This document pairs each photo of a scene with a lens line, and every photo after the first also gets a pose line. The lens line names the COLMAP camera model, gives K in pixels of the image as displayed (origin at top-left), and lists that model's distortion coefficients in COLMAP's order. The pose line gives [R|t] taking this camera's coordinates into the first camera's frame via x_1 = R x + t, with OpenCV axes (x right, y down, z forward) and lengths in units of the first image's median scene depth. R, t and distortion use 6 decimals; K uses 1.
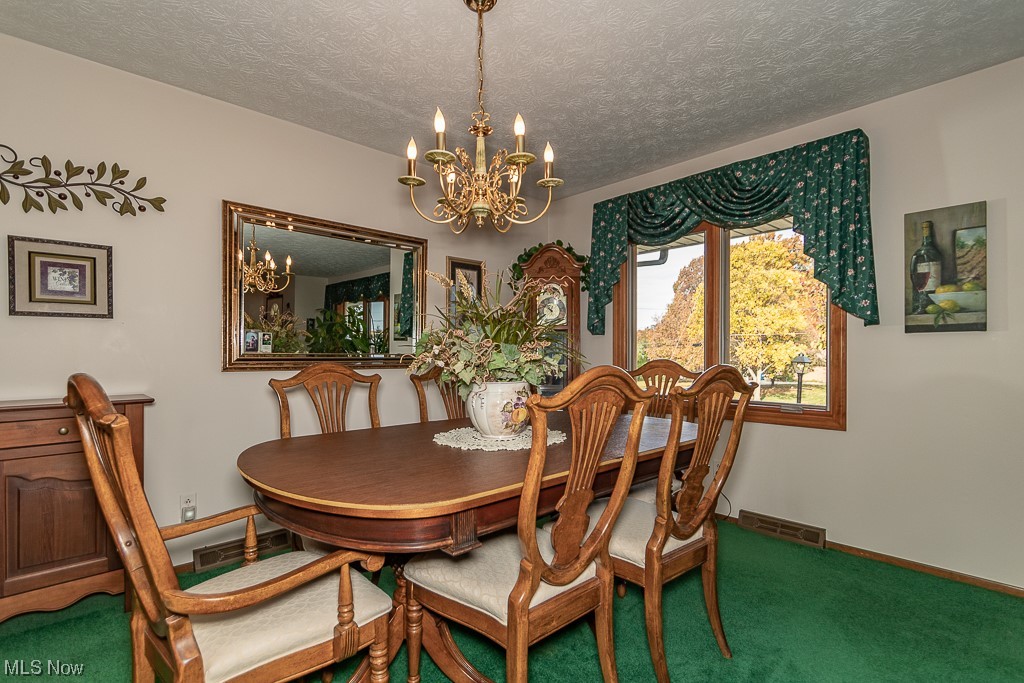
lens RADIAL K [[475.1, 0, 513.8], [0, 475.1, 350.1], [0, 0, 1]] dist [0.008828, -0.005379]
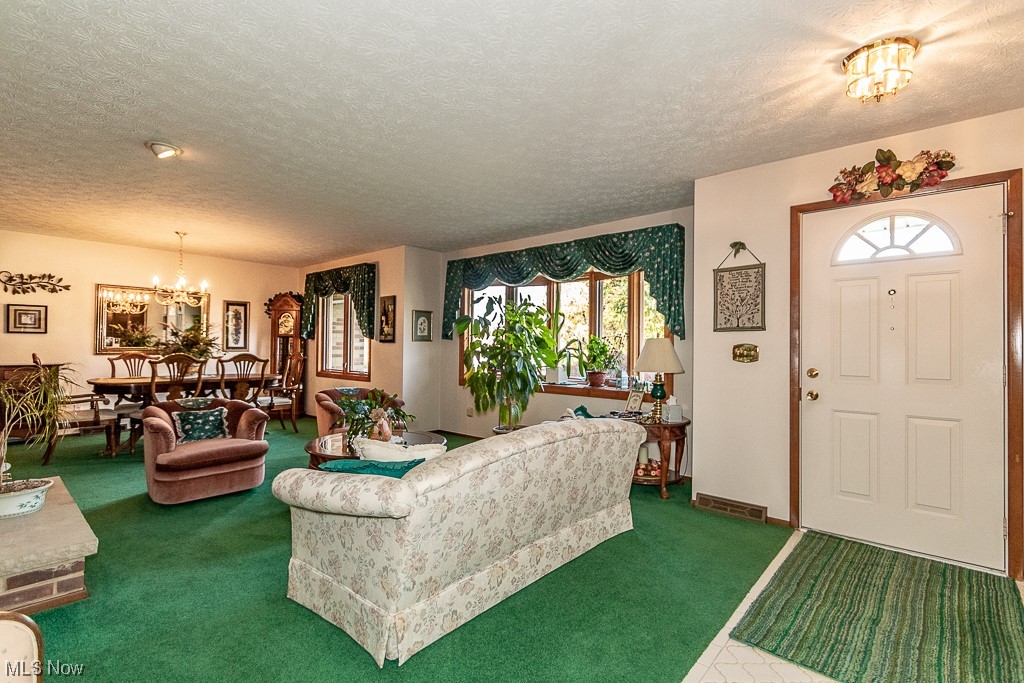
lens RADIAL K [[475.1, 0, 510.6], [0, 475.1, 341.1], [0, 0, 1]] dist [0.008828, -0.005379]
pose [[0.993479, 0.011307, 0.113457, 1.393116], [-0.010466, 0.999913, -0.008006, -0.032285], [-0.113538, 0.006766, 0.993511, -1.894891]]
